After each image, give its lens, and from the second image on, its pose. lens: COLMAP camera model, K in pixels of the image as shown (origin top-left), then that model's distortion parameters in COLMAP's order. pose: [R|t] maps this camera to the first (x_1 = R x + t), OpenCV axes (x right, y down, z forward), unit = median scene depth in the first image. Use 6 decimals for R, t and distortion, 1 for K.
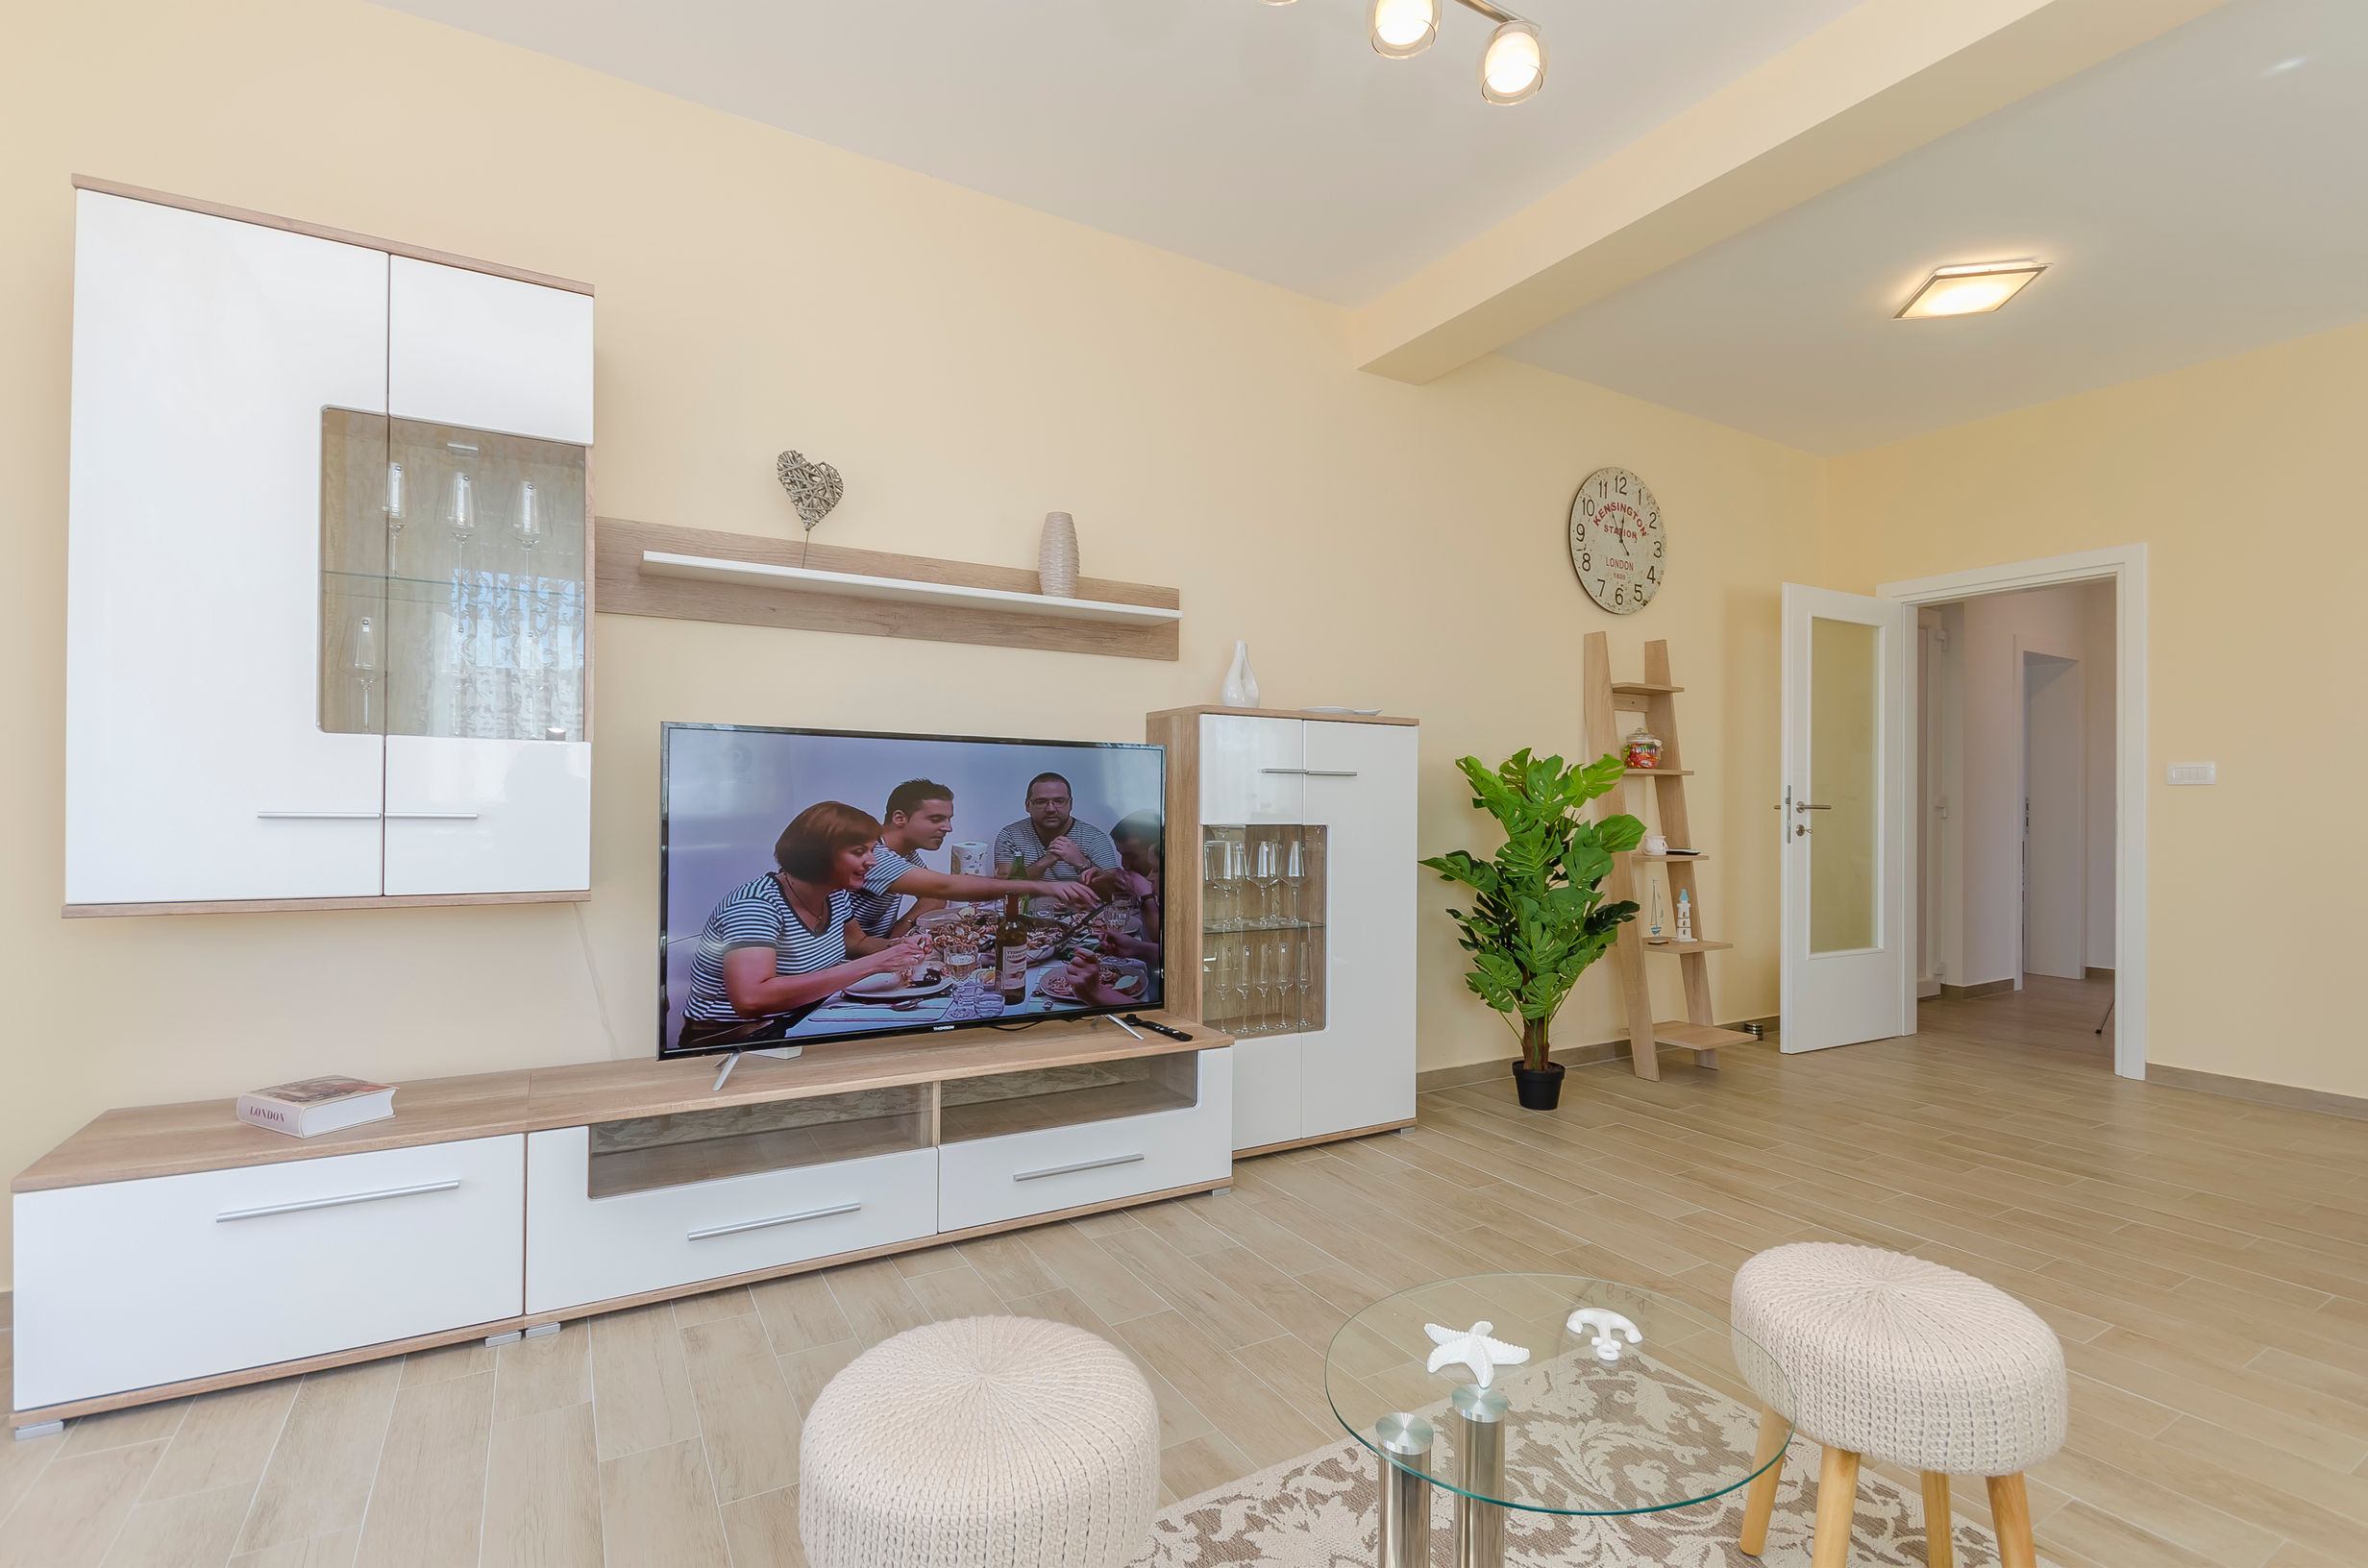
lens RADIAL K [[1062.3, 0, 1173.4], [0, 1062.3, 801.1], [0, 0, 1]] dist [0.000680, 0.000207]
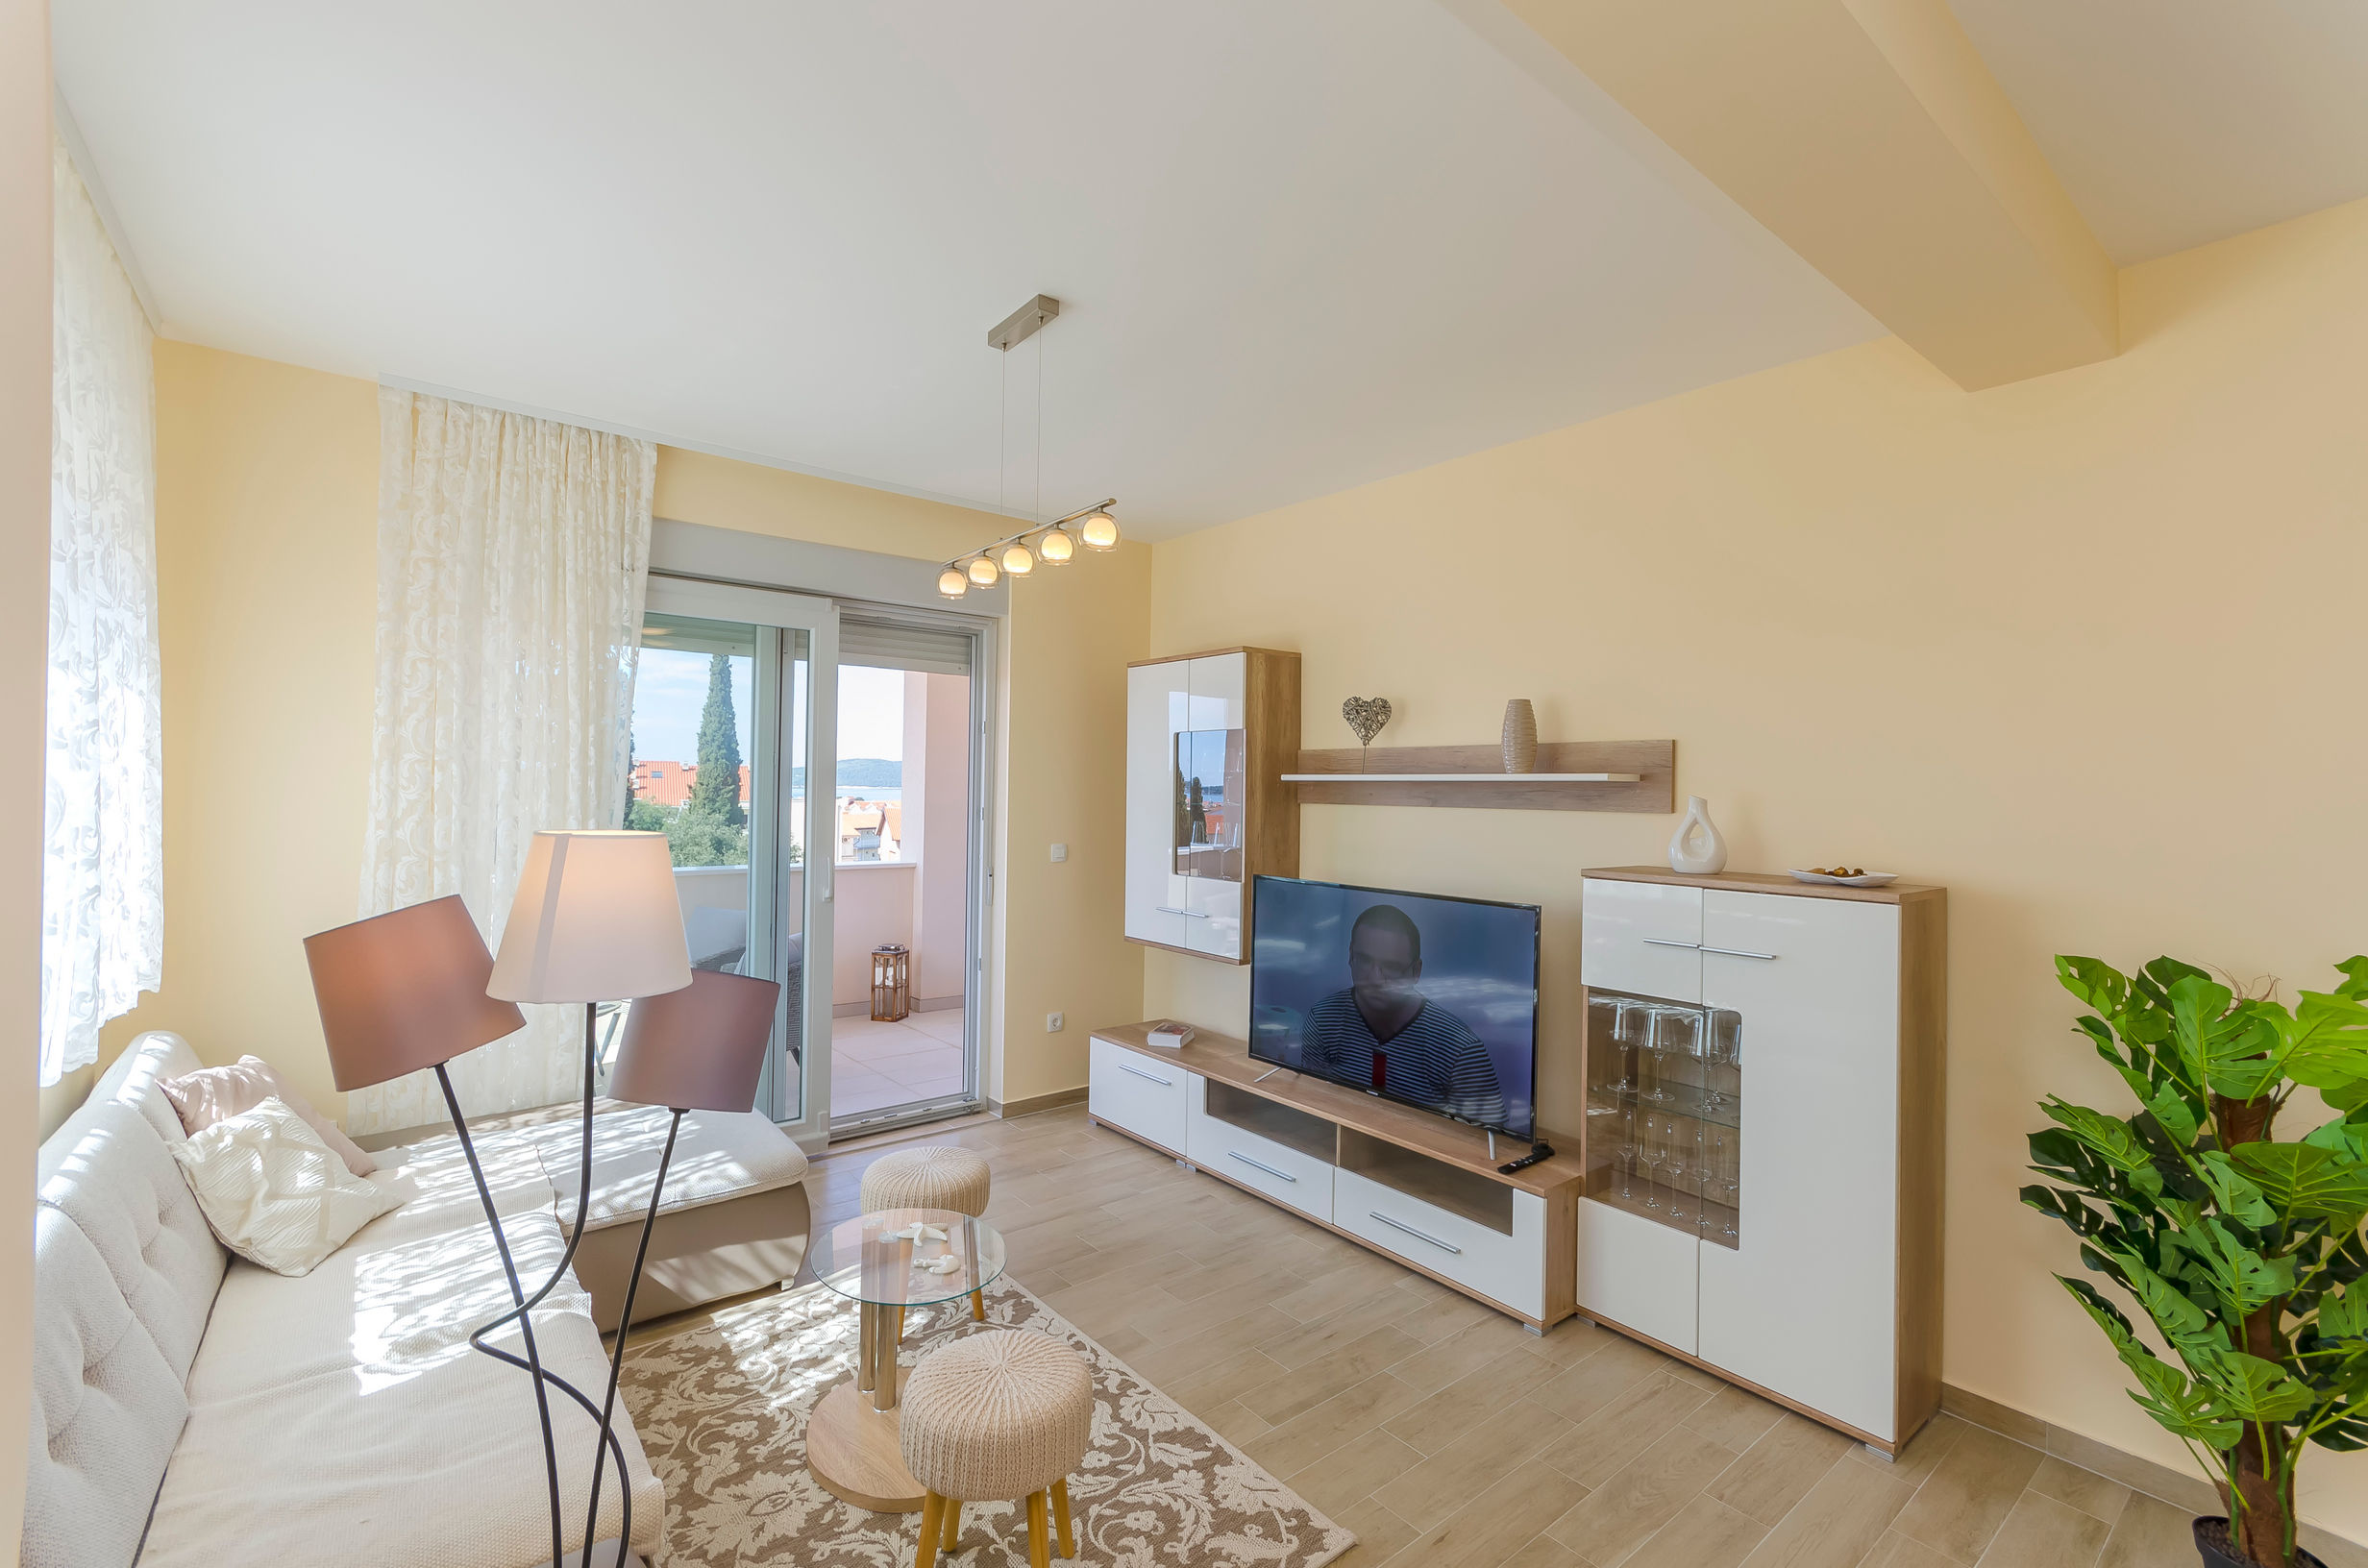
lens RADIAL K [[1038.4, 0, 1198.3], [0, 1038.4, 782.8], [0, 0, 1]] dist [0.004843, 0.000941]
pose [[0.157738, -0.013706, -0.987386, 0.972453], [-0.017666, 0.999704, -0.016700, -0.150227], [0.987323, 0.020077, 0.157450, 0.465011]]
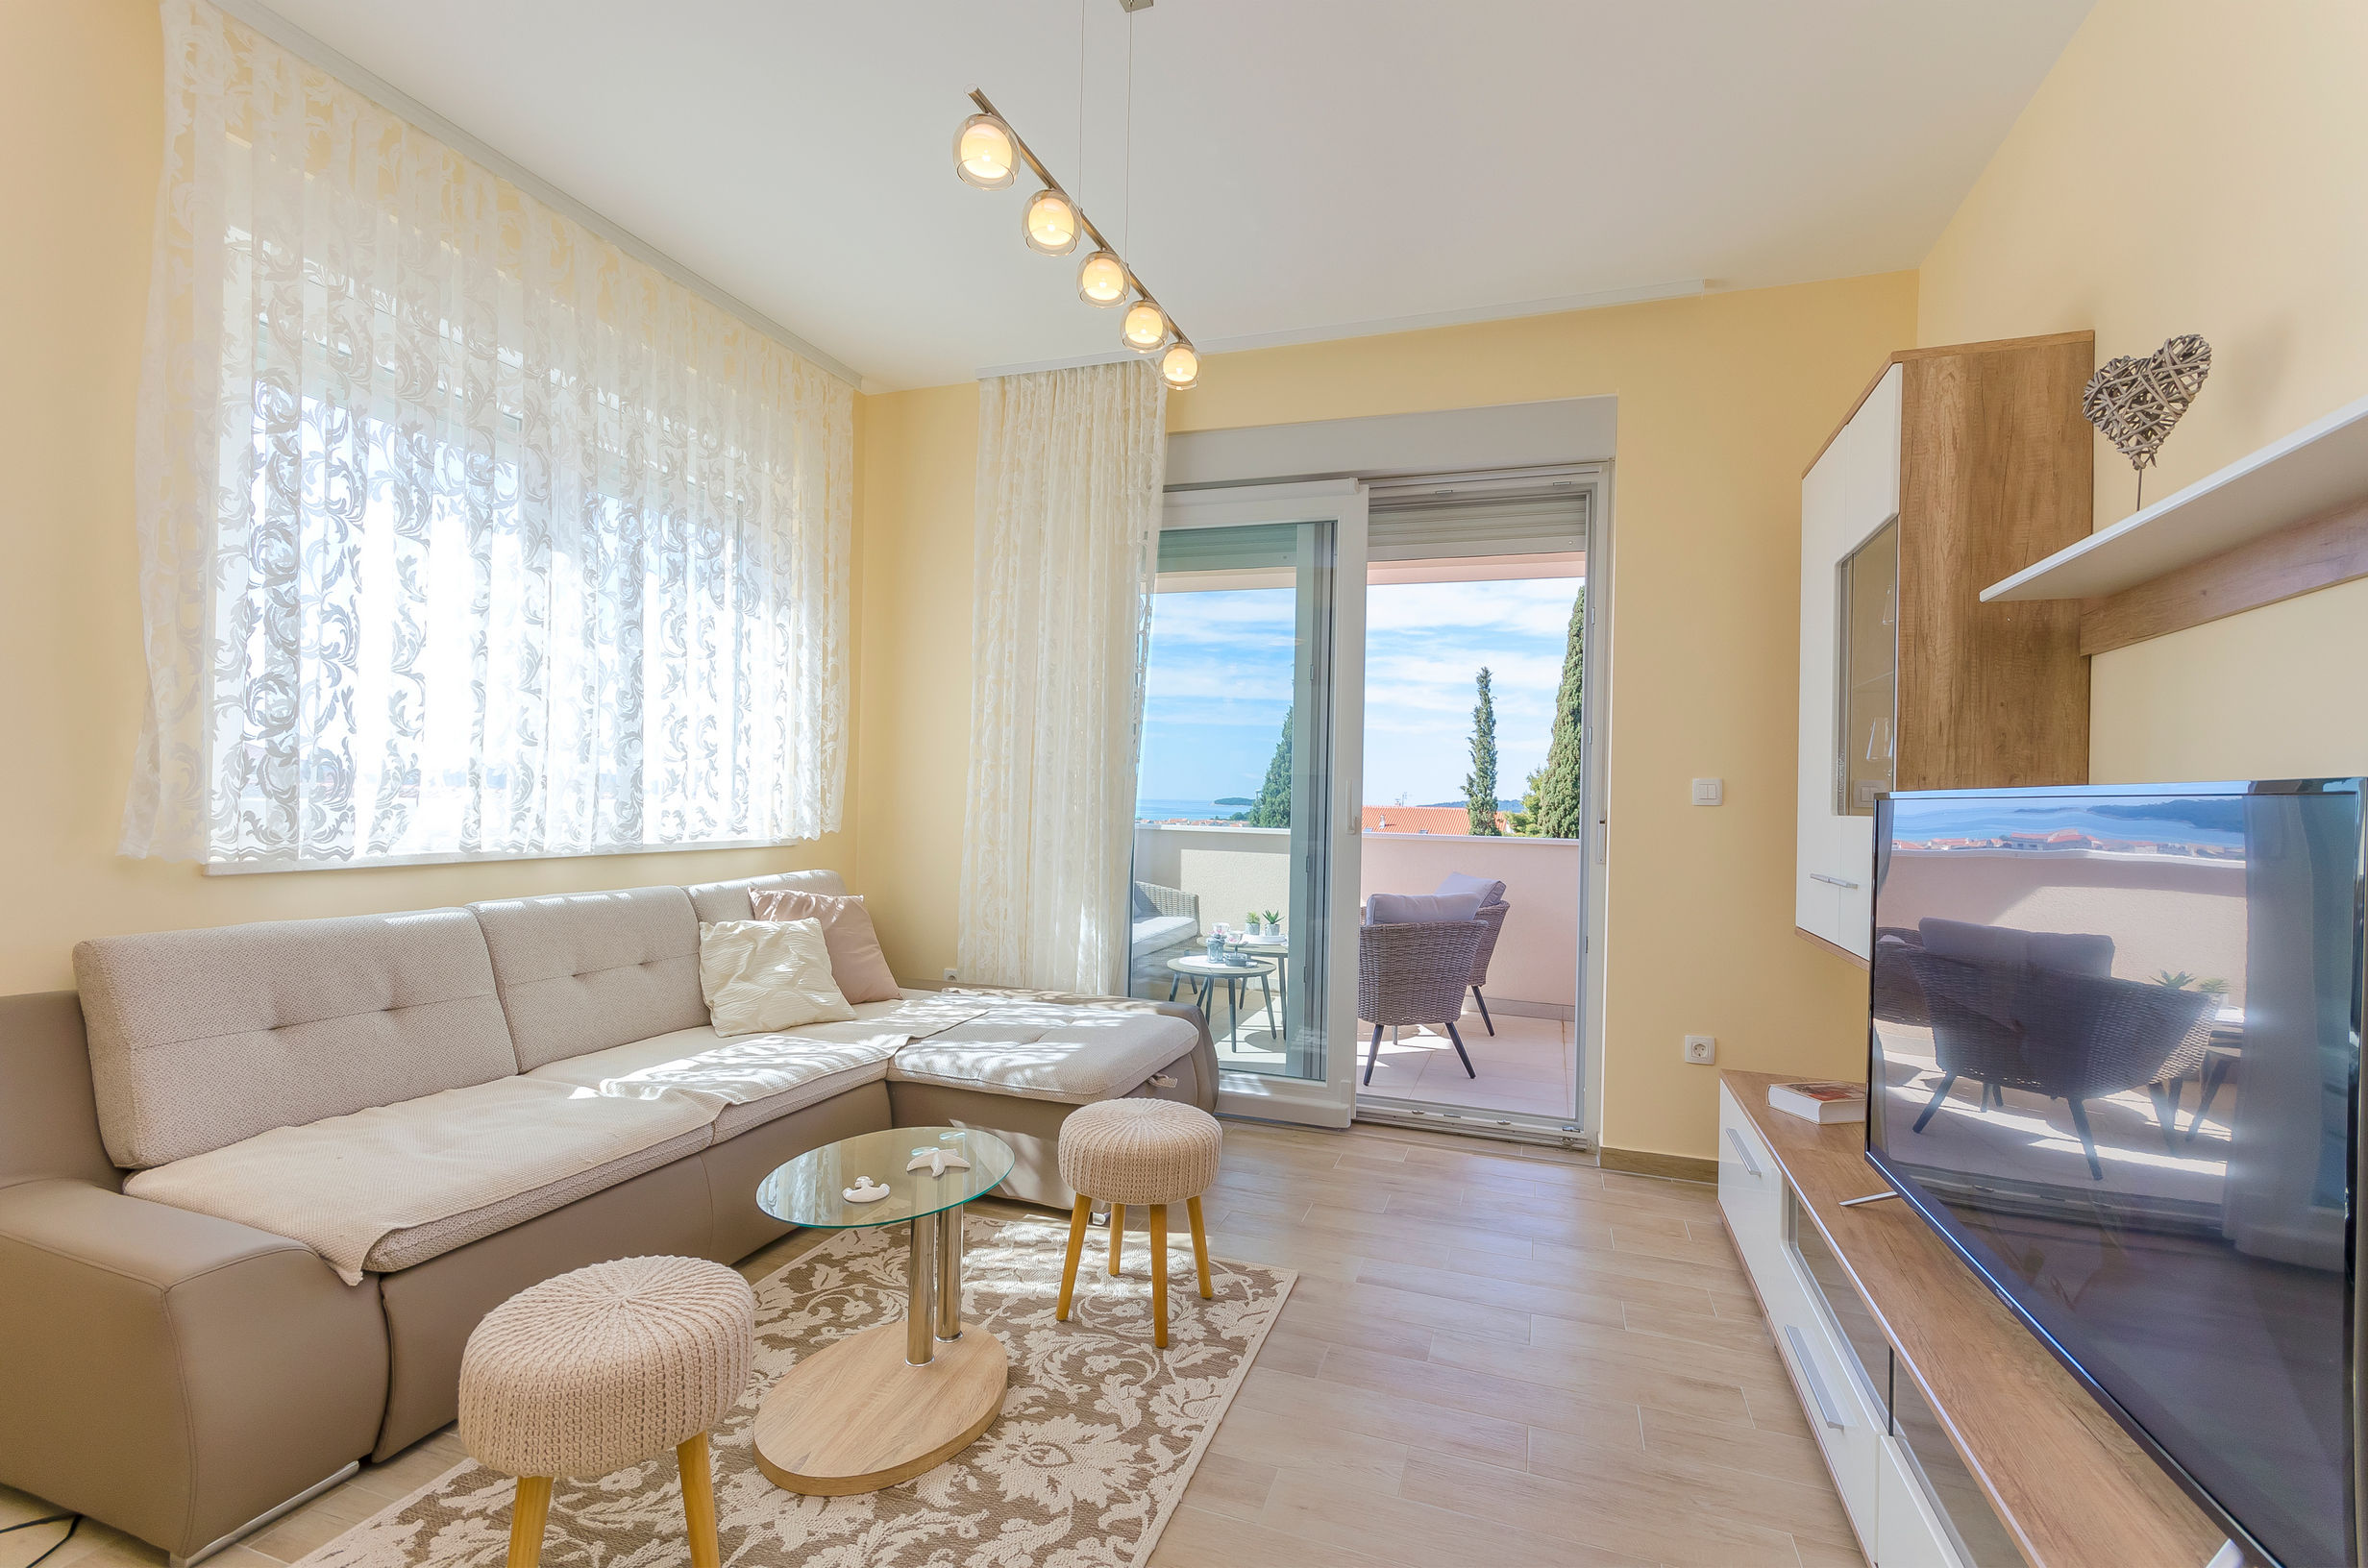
lens RADIAL K [[1038.4, 0, 1177.9], [0, 1038.4, 787.9], [0, 0, 1]] dist [0.004843, 0.000941]
pose [[-0.764846, -0.038659, -0.643052, 0.425964], [-0.037208, 0.999182, -0.015814, -0.029650], [0.643138, 0.011831, -0.765659, 0.982043]]
